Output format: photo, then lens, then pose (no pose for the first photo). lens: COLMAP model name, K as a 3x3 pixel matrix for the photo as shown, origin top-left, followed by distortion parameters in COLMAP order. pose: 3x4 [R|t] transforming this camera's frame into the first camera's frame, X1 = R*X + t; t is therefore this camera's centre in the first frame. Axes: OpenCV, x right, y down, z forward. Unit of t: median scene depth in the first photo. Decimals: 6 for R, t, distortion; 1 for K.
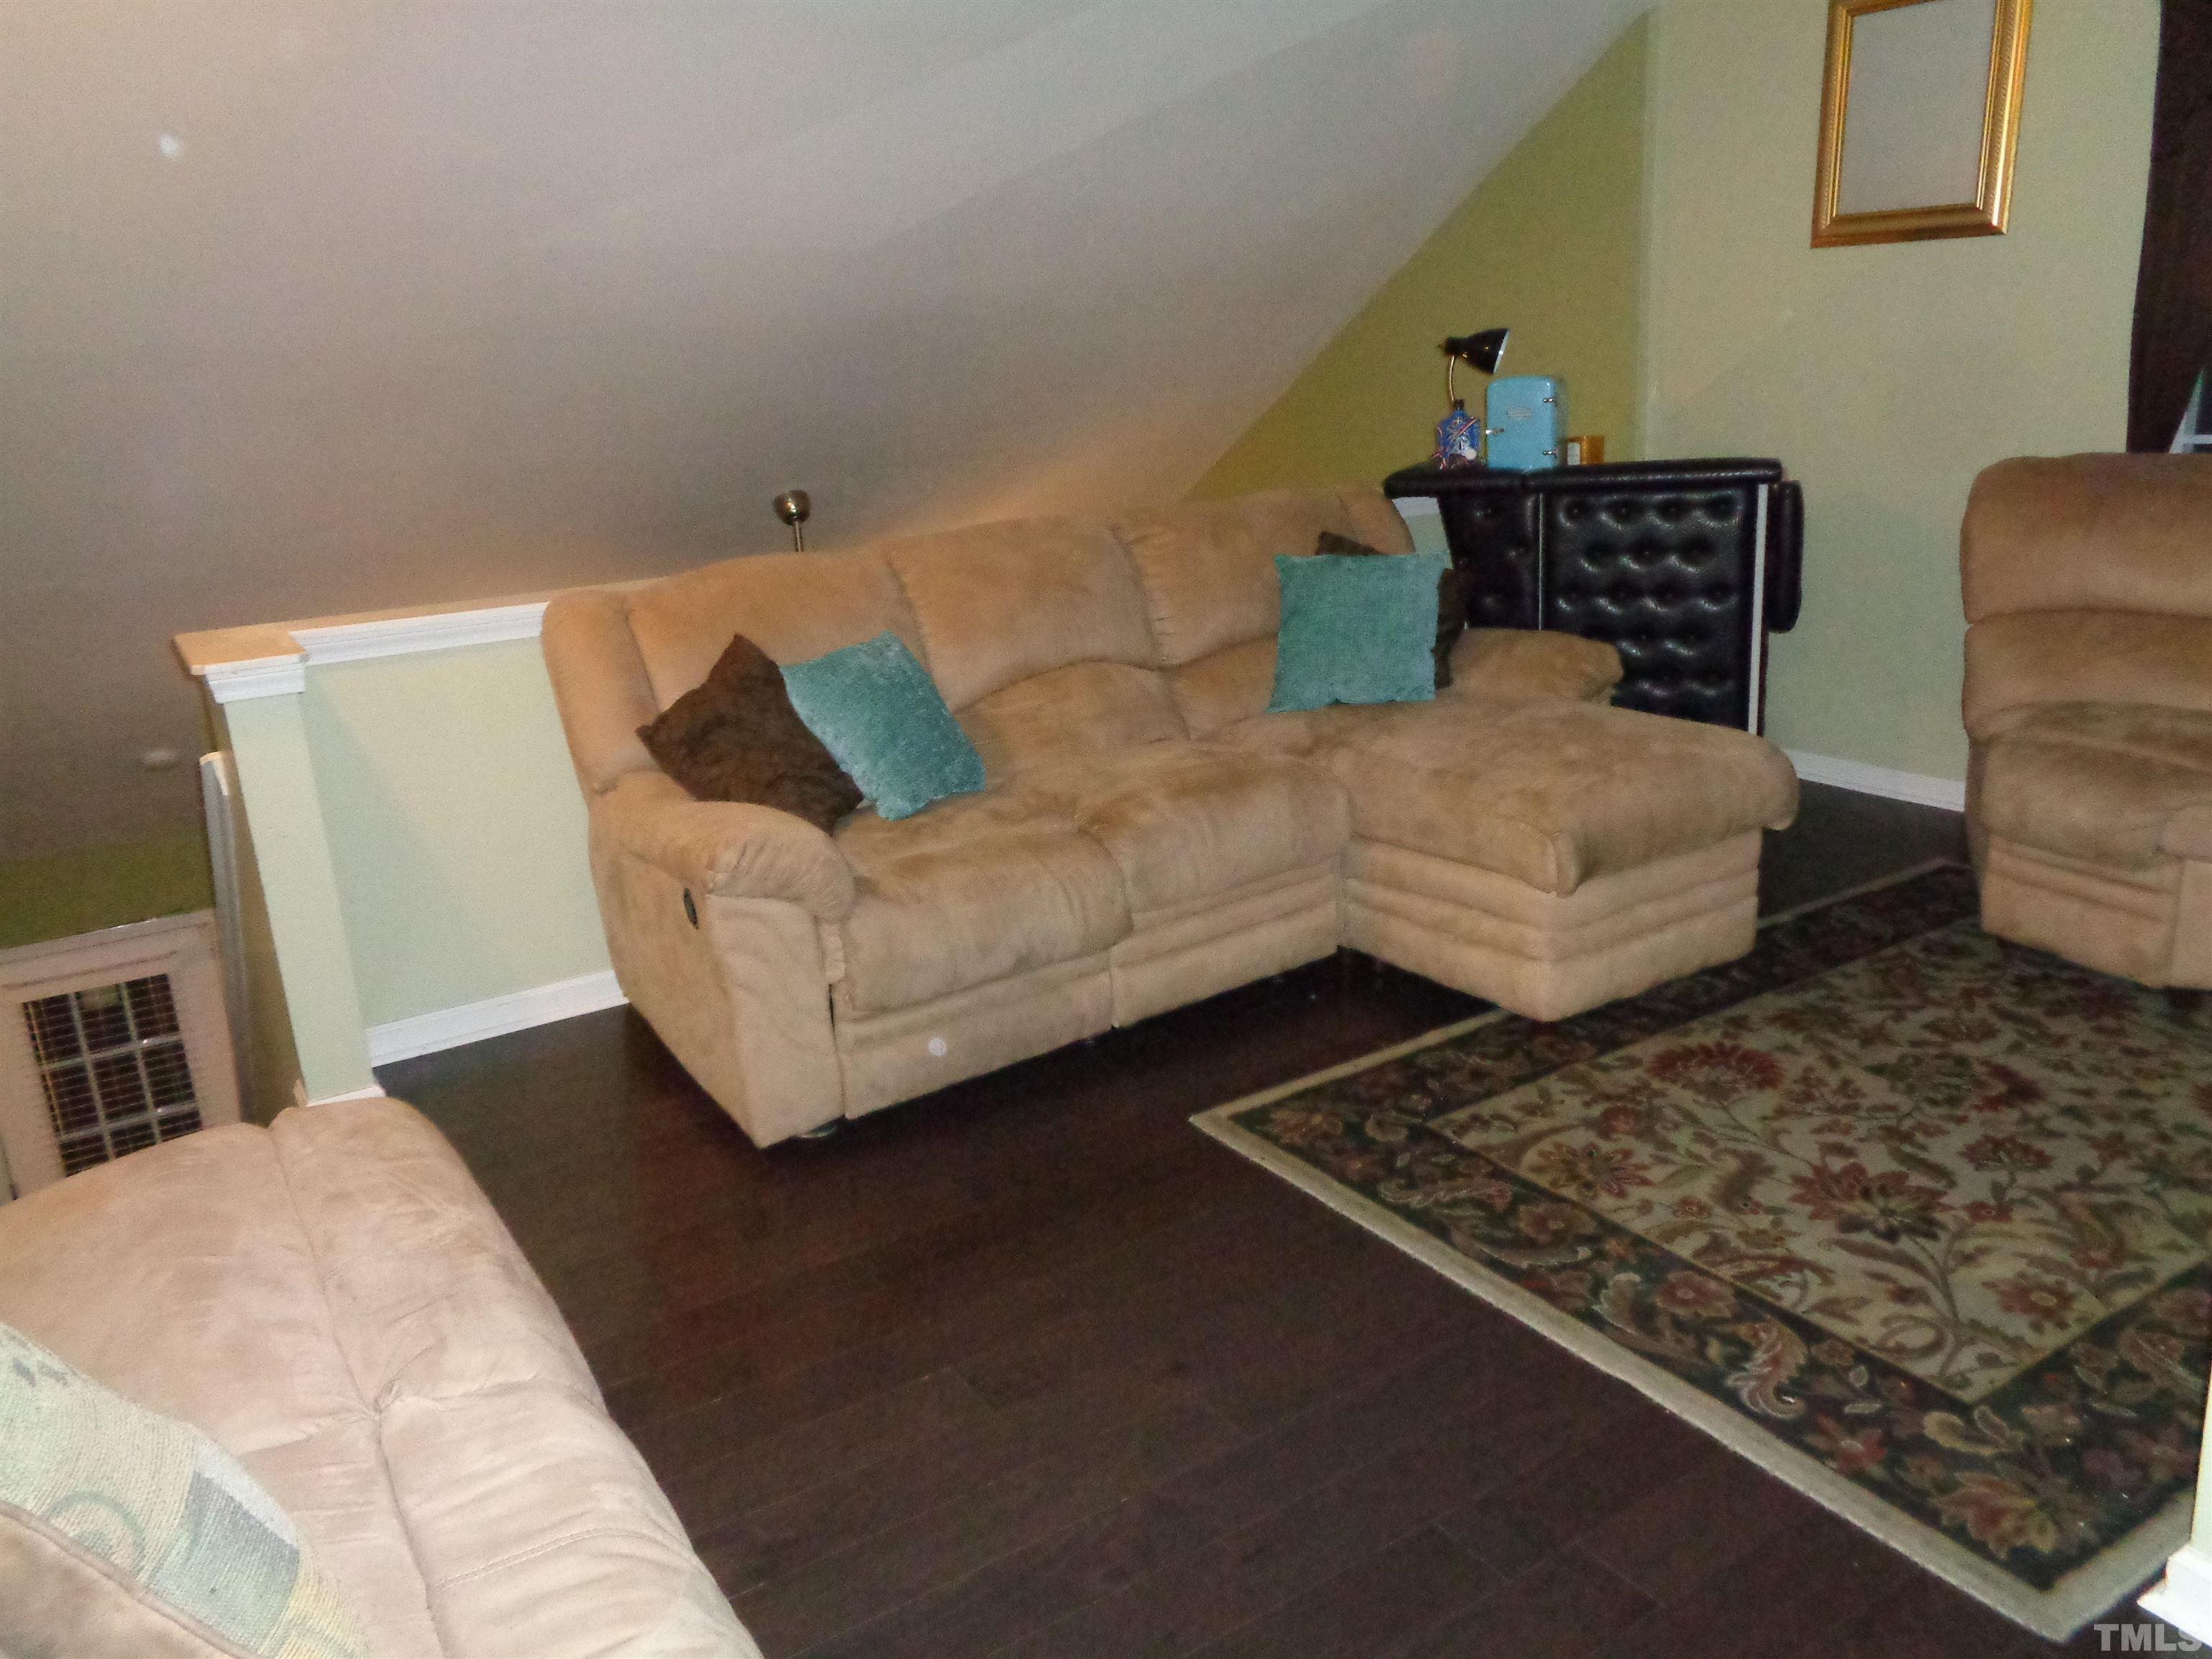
lens RADIAL K [[1665.9, 0, 1091.5], [0, 1665.9, 829.2], [0, 0, 1]] dist [0.007002, 0.012641]
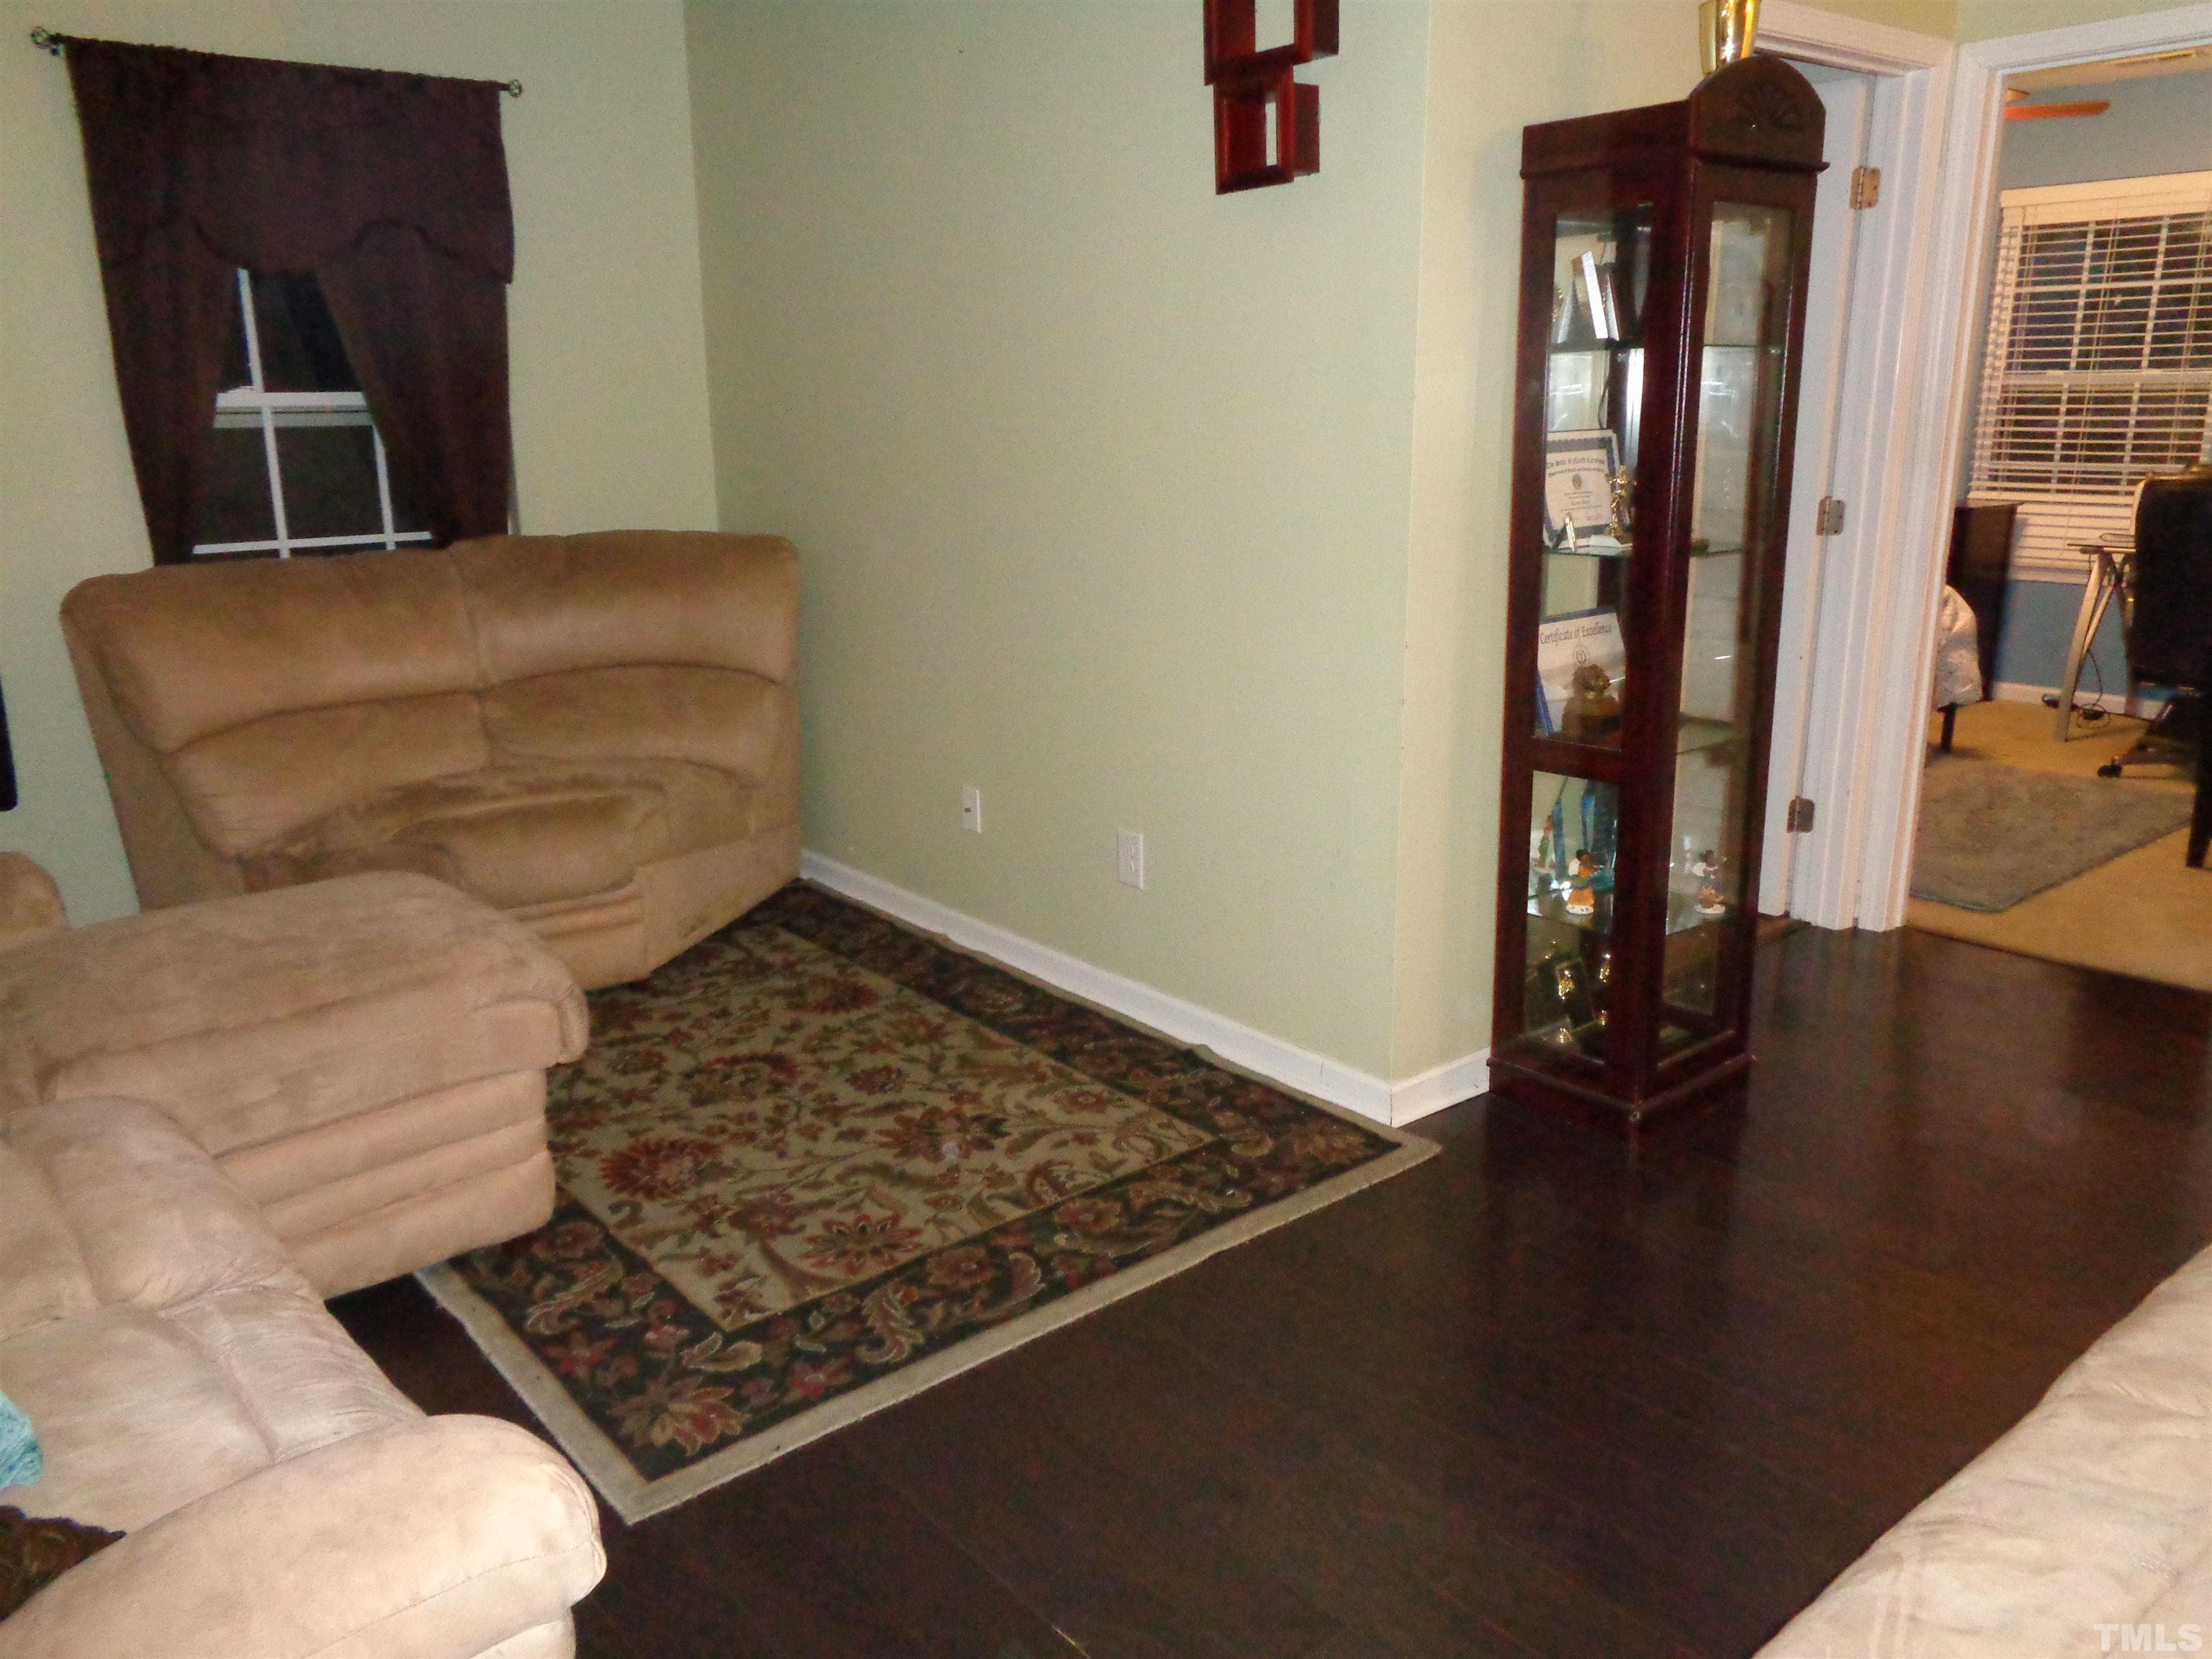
lens RADIAL K [[1665.9, 0, 1091.5], [0, 1665.9, 829.2], [0, 0, 1]] dist [0.007002, 0.012641]
pose [[-0.130440, -0.198982, 0.971283, -0.657465], [0.291381, 0.928697, 0.229389, -0.222095], [-0.947672, 0.312936, -0.063160, 0.865960]]
